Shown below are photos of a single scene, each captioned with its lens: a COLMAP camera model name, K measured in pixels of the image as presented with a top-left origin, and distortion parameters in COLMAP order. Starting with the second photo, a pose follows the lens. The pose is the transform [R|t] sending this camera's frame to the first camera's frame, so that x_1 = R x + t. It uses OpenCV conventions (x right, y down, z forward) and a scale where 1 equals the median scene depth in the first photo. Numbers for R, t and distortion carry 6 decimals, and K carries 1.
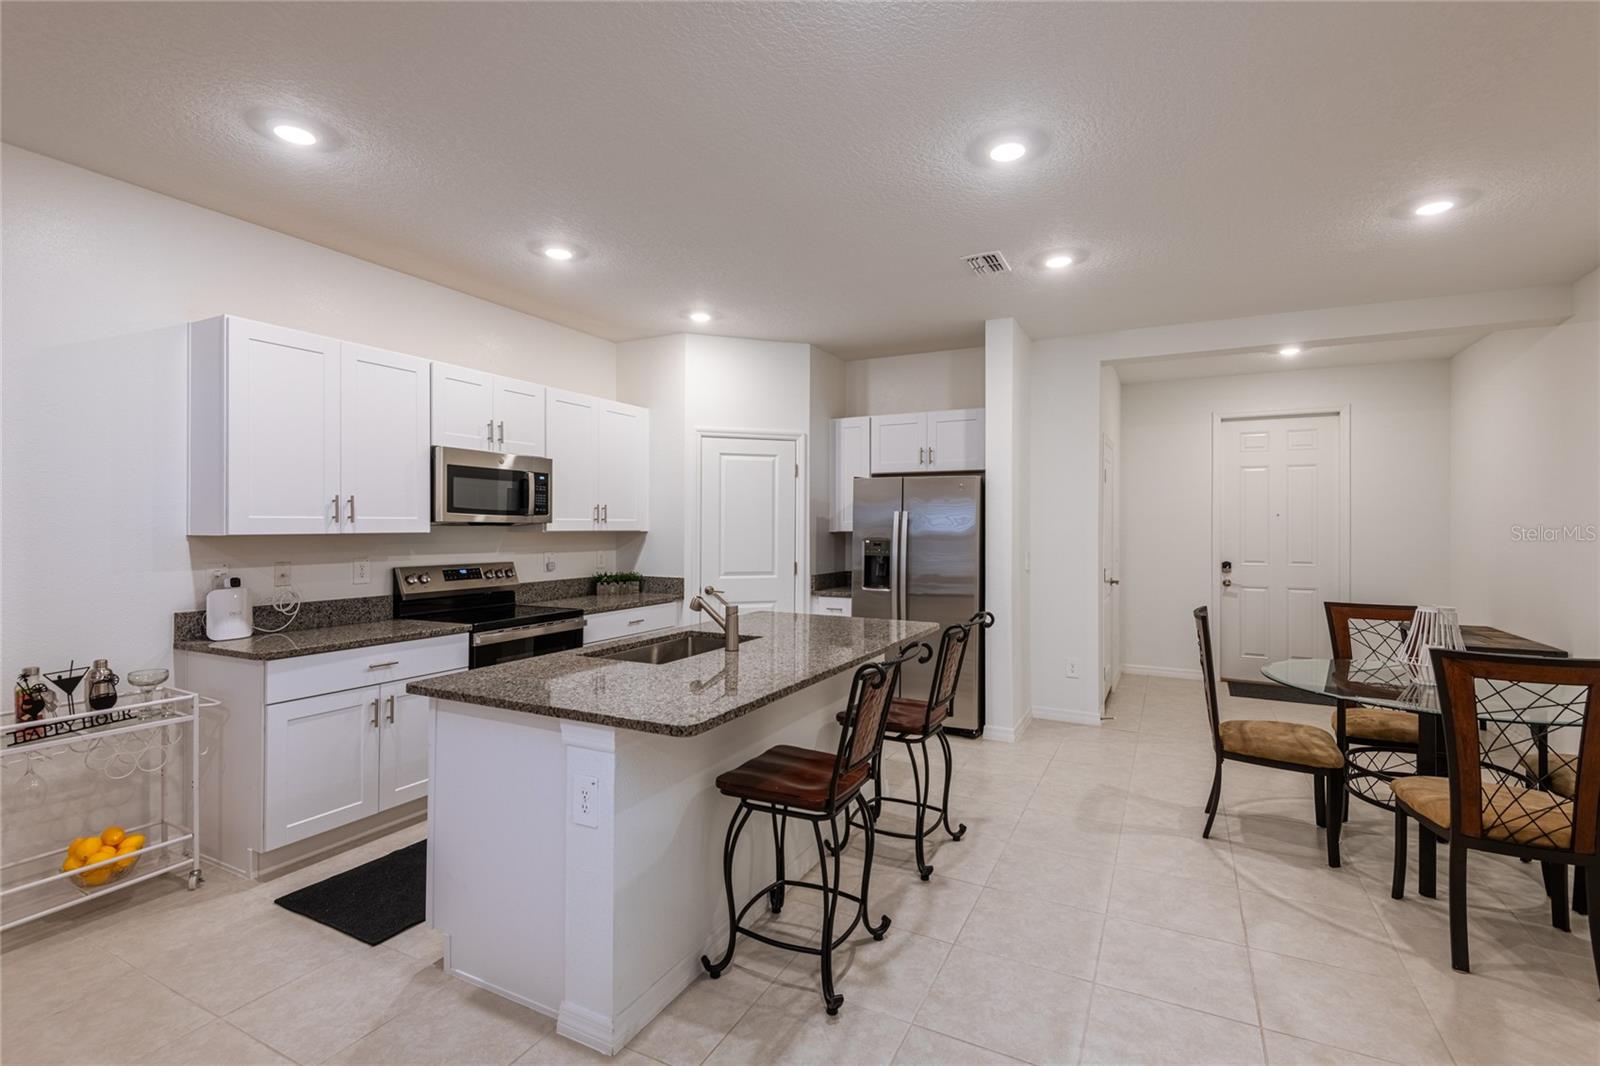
lens RADIAL K [[723.5, 0, 796.2], [0, 723.5, 521.8], [0, 0, 1]] dist [0.024532, -0.014656]
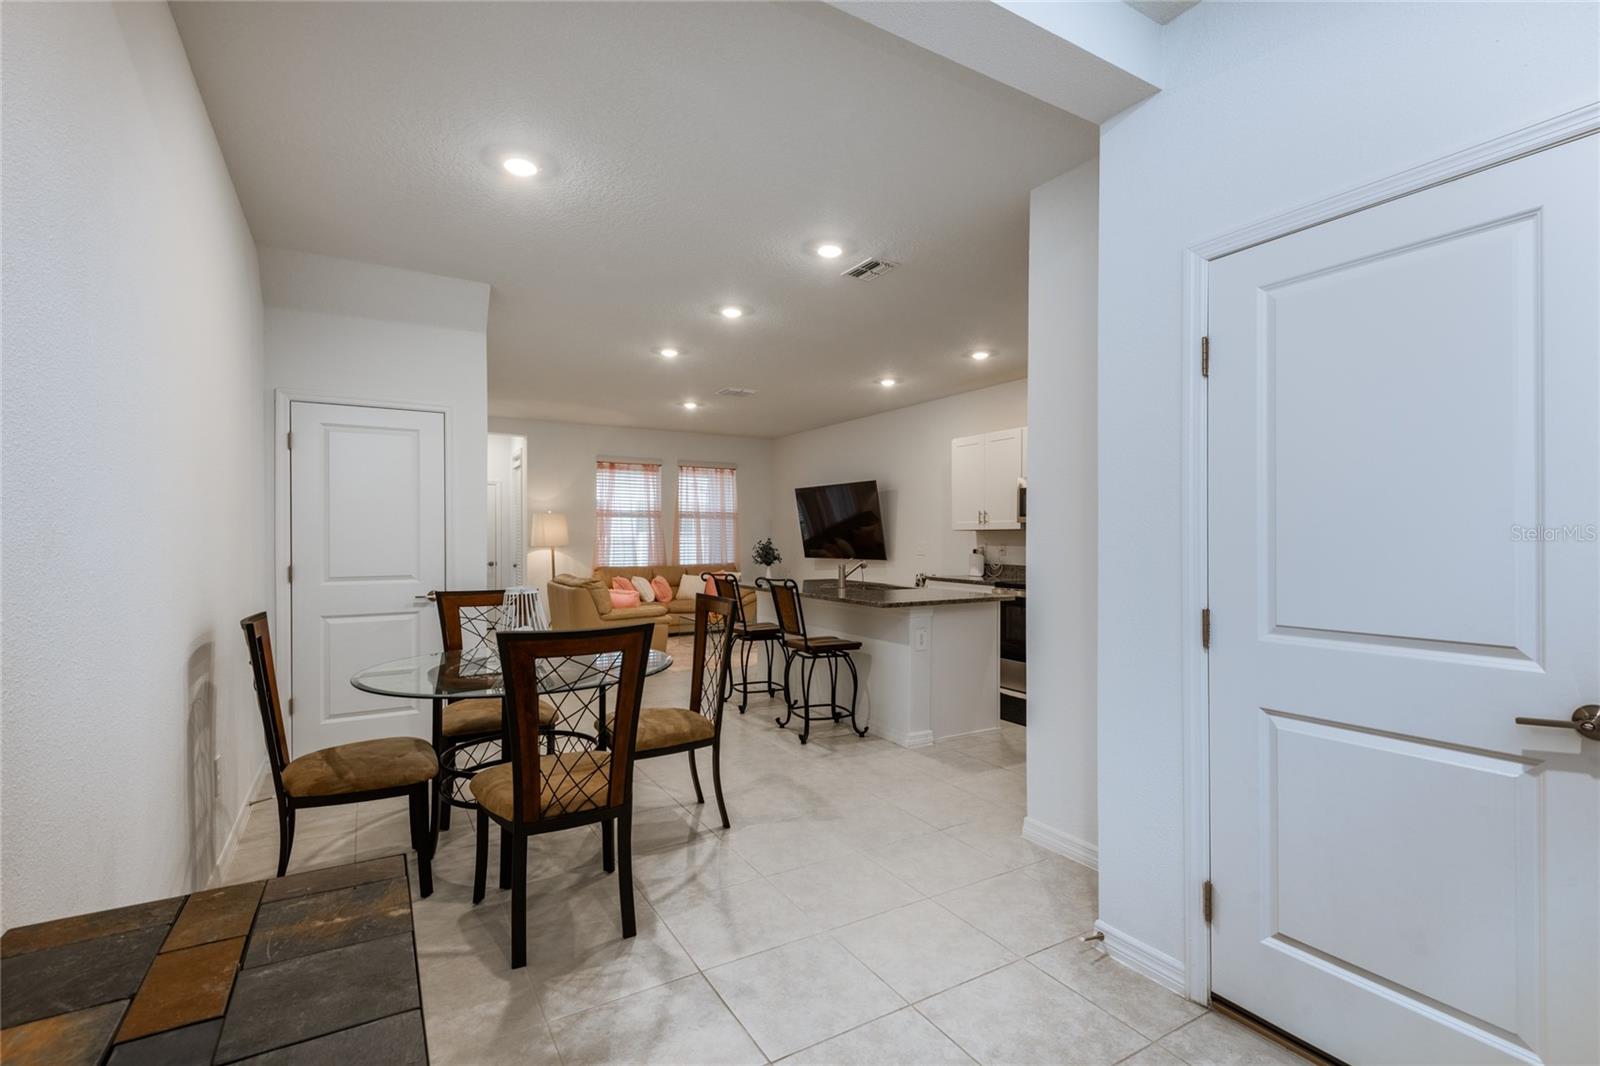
lens RADIAL K [[727.8, 0, 823.9], [0, 727.8, 539.3], [0, 0, 1]] dist [-0.000148, 0.000114]
pose [[-0.509656, -0.003087, -0.860373, 1.240038], [-0.001366, 0.999995, -0.002779, 0.045689], [0.860377, -0.000241, -0.509658, 1.519151]]
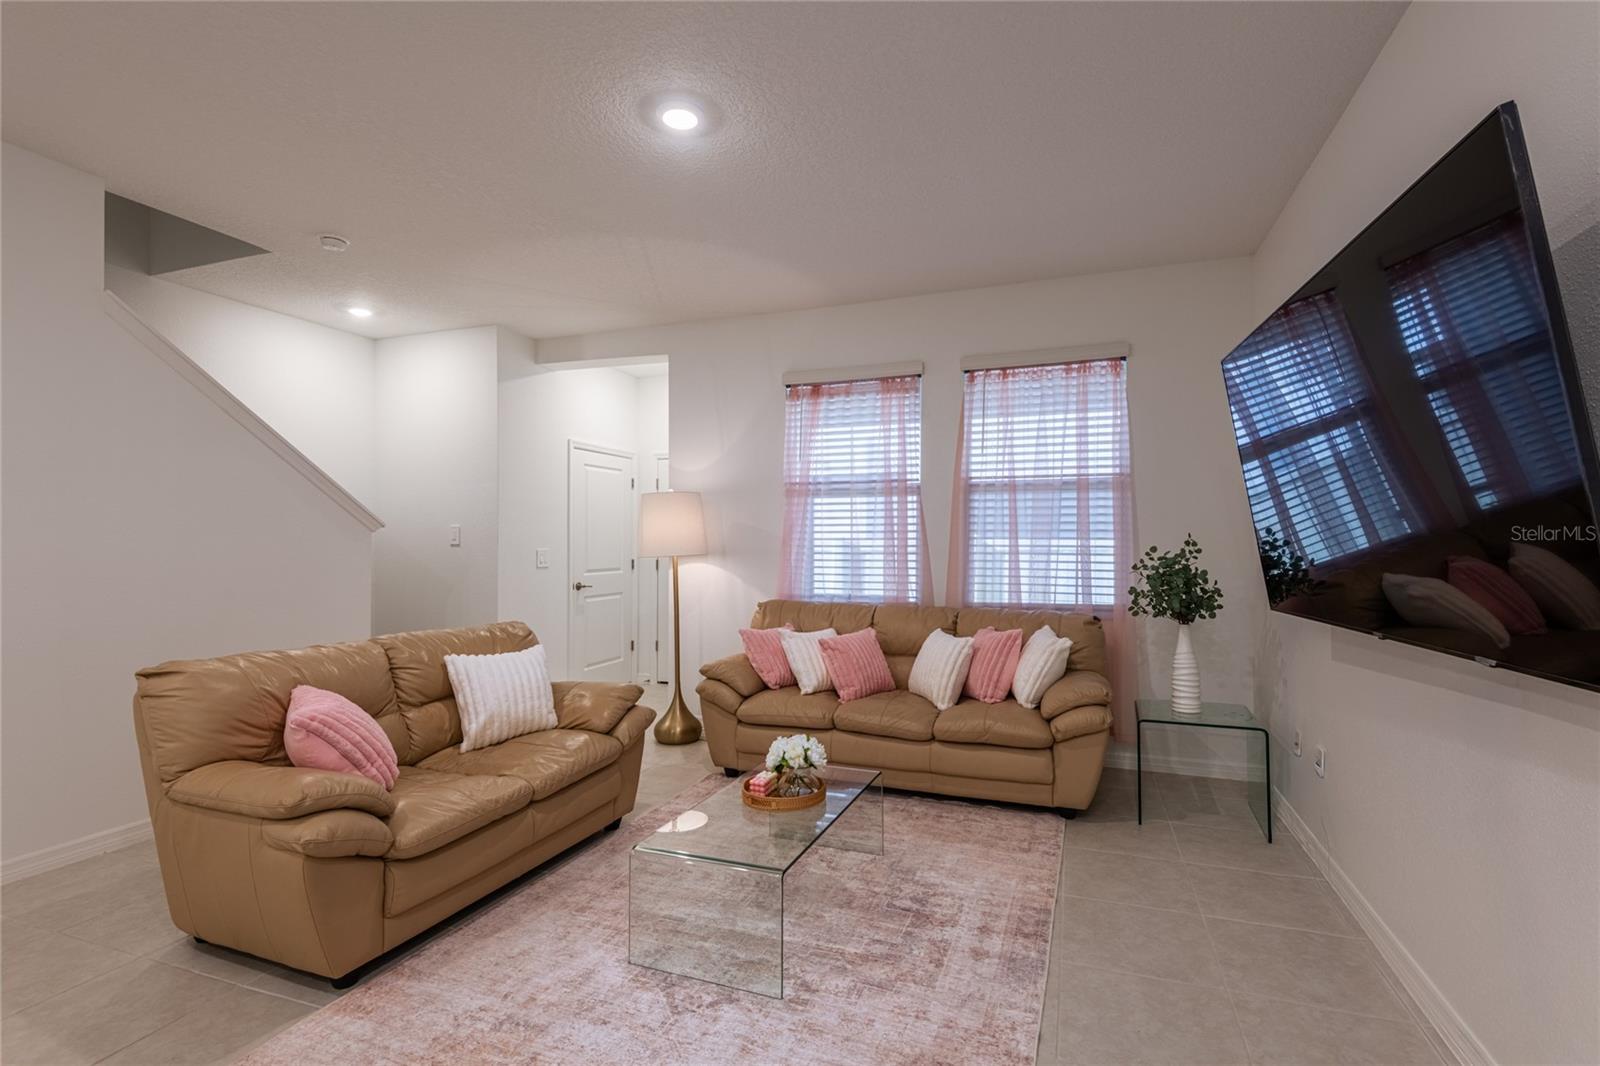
lens RADIAL K [[729.5, 0, 806.4], [0, 729.5, 546.8], [0, 0, 1]] dist [0.063088, -0.054389]
pose [[-0.991379, -0.002229, -0.131009, -0.490095], [-0.002532, 0.999994, 0.002146, 0.042696], [0.131004, 0.002460, -0.991379, 0.760470]]
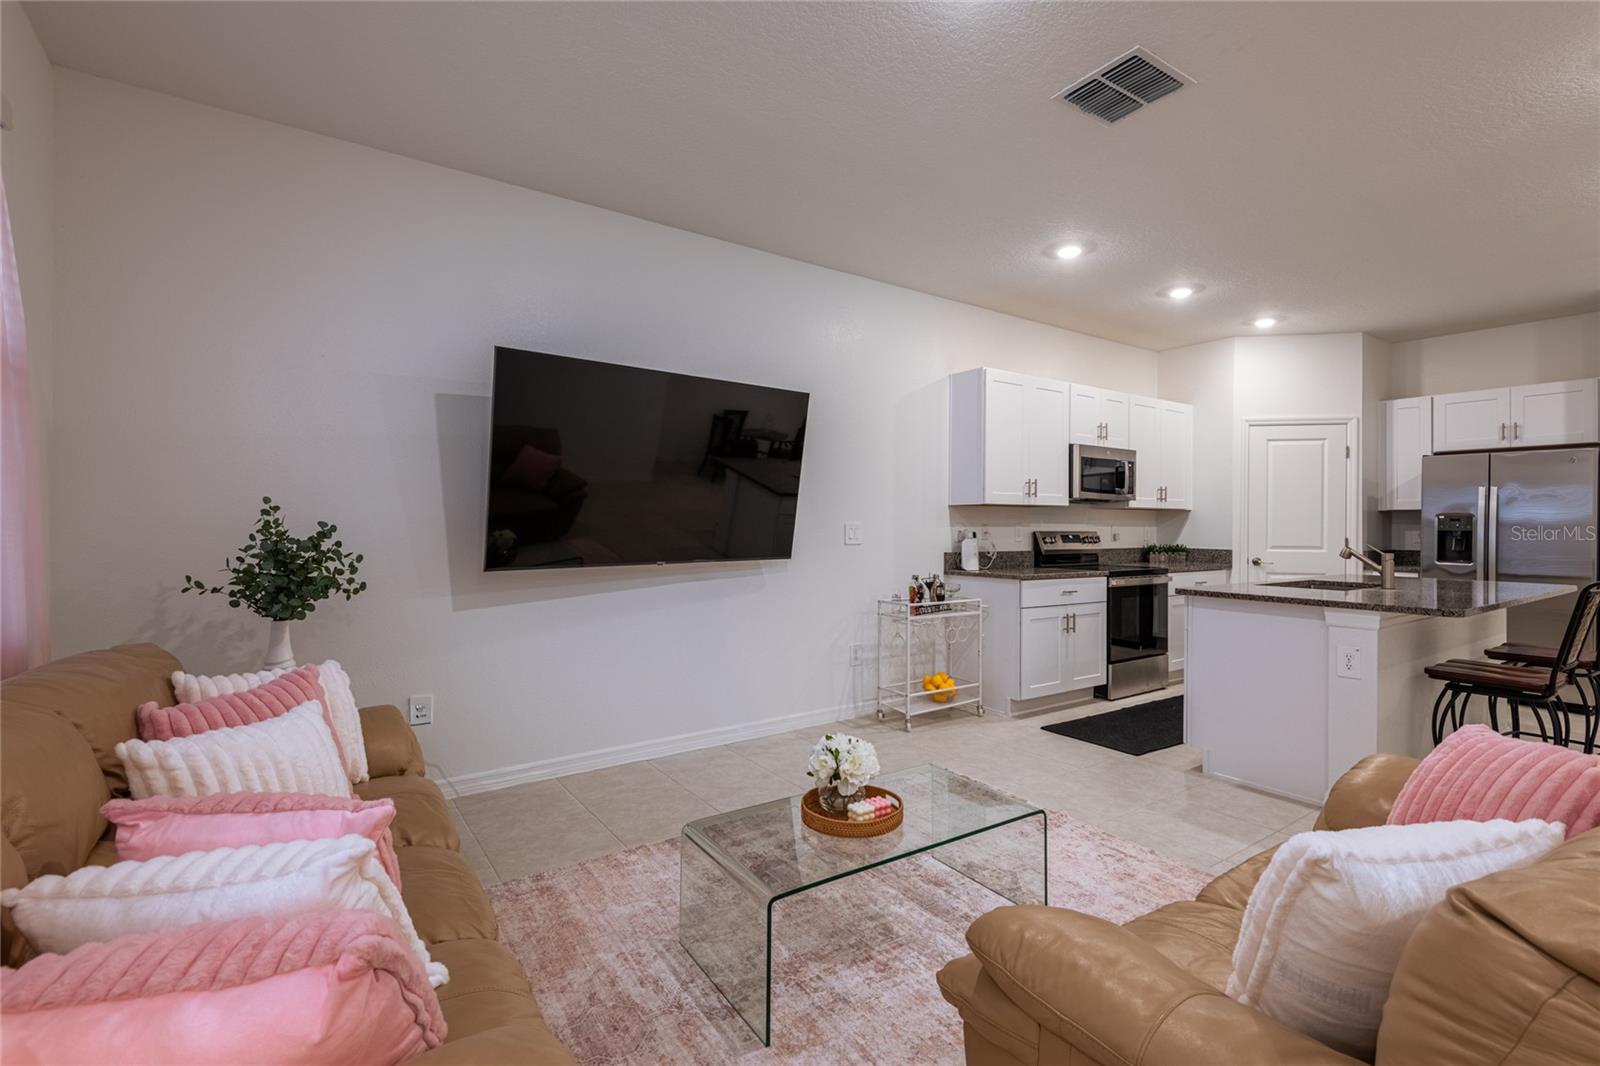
lens RADIAL K [[723.5, 0, 796.2], [0, 723.5, 521.8], [0, 0, 1]] dist [0.024532, -0.014656]
pose [[0.885030, 0.000352, -0.465534, -0.327042], [-0.000072, 1.000000, 0.000620, 0.046375], [0.465534, -0.000516, 0.885030, -0.498549]]
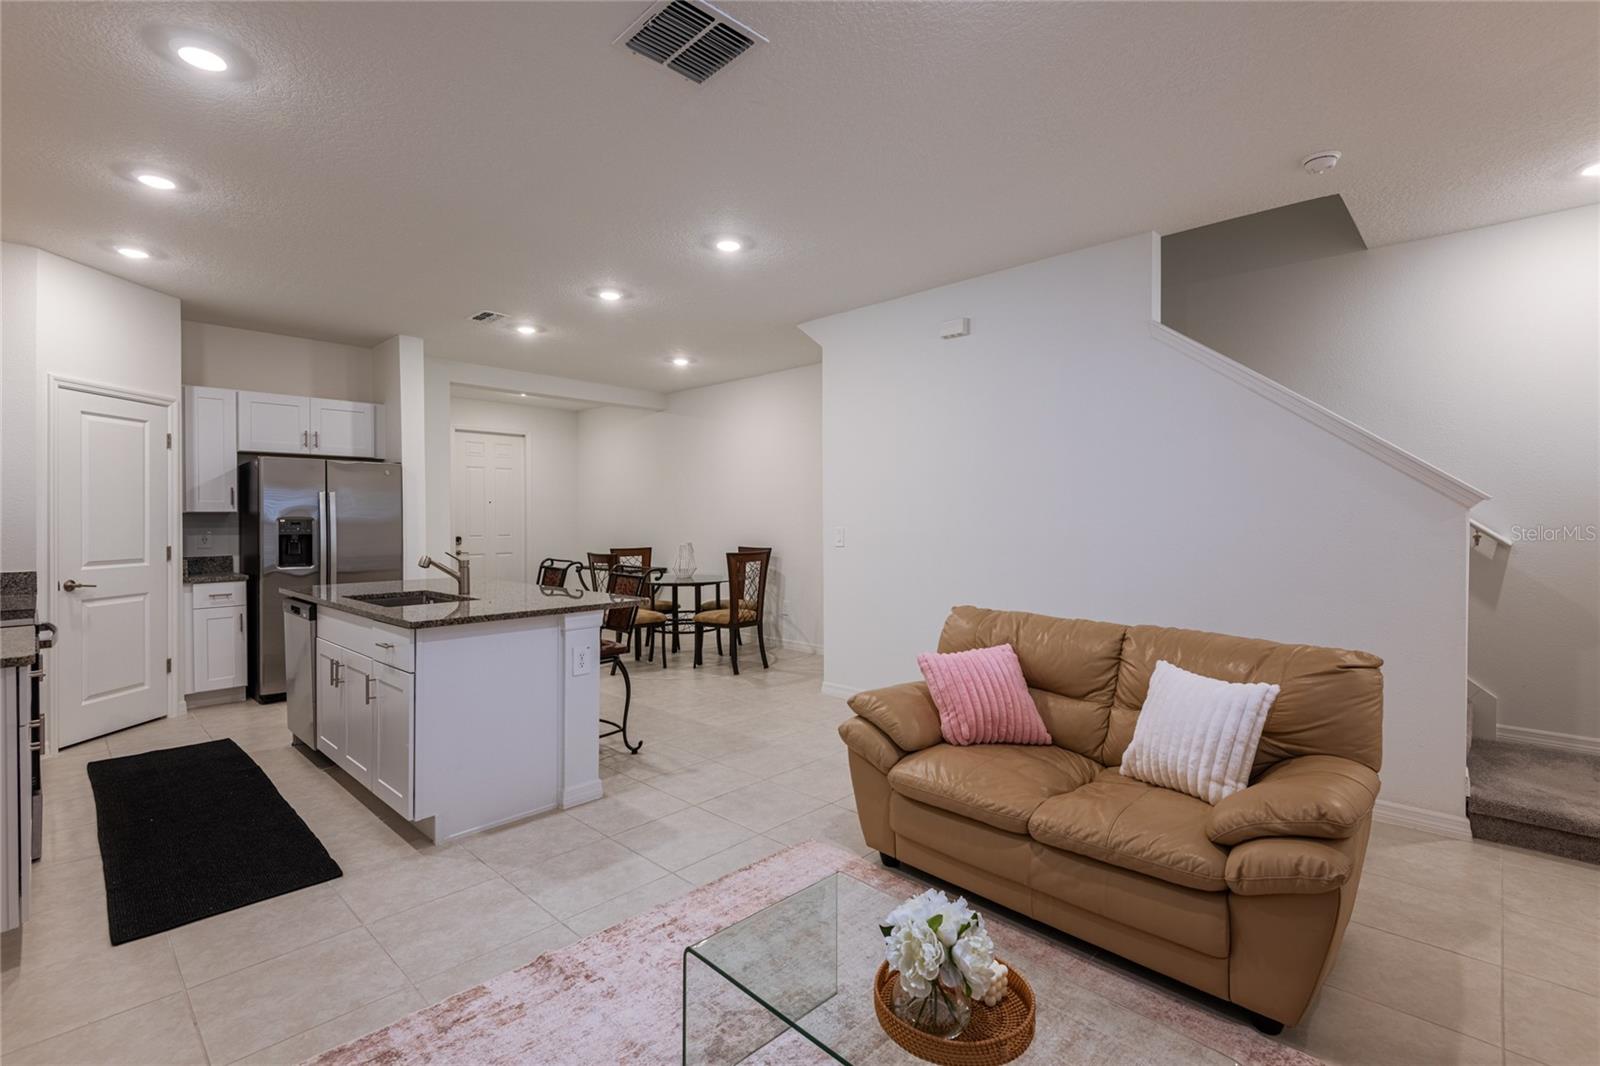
lens RADIAL K [[732.3, 0, 814.8], [0, 732.3, 509.7], [0, 0, 1]] dist [0.014878, -0.000144]
pose [[0.281825, 0.008234, 0.959430, -0.953947], [0.001086, 0.999960, -0.008901, 0.030330], [-0.959465, 0.003551, 0.281805, 0.006229]]
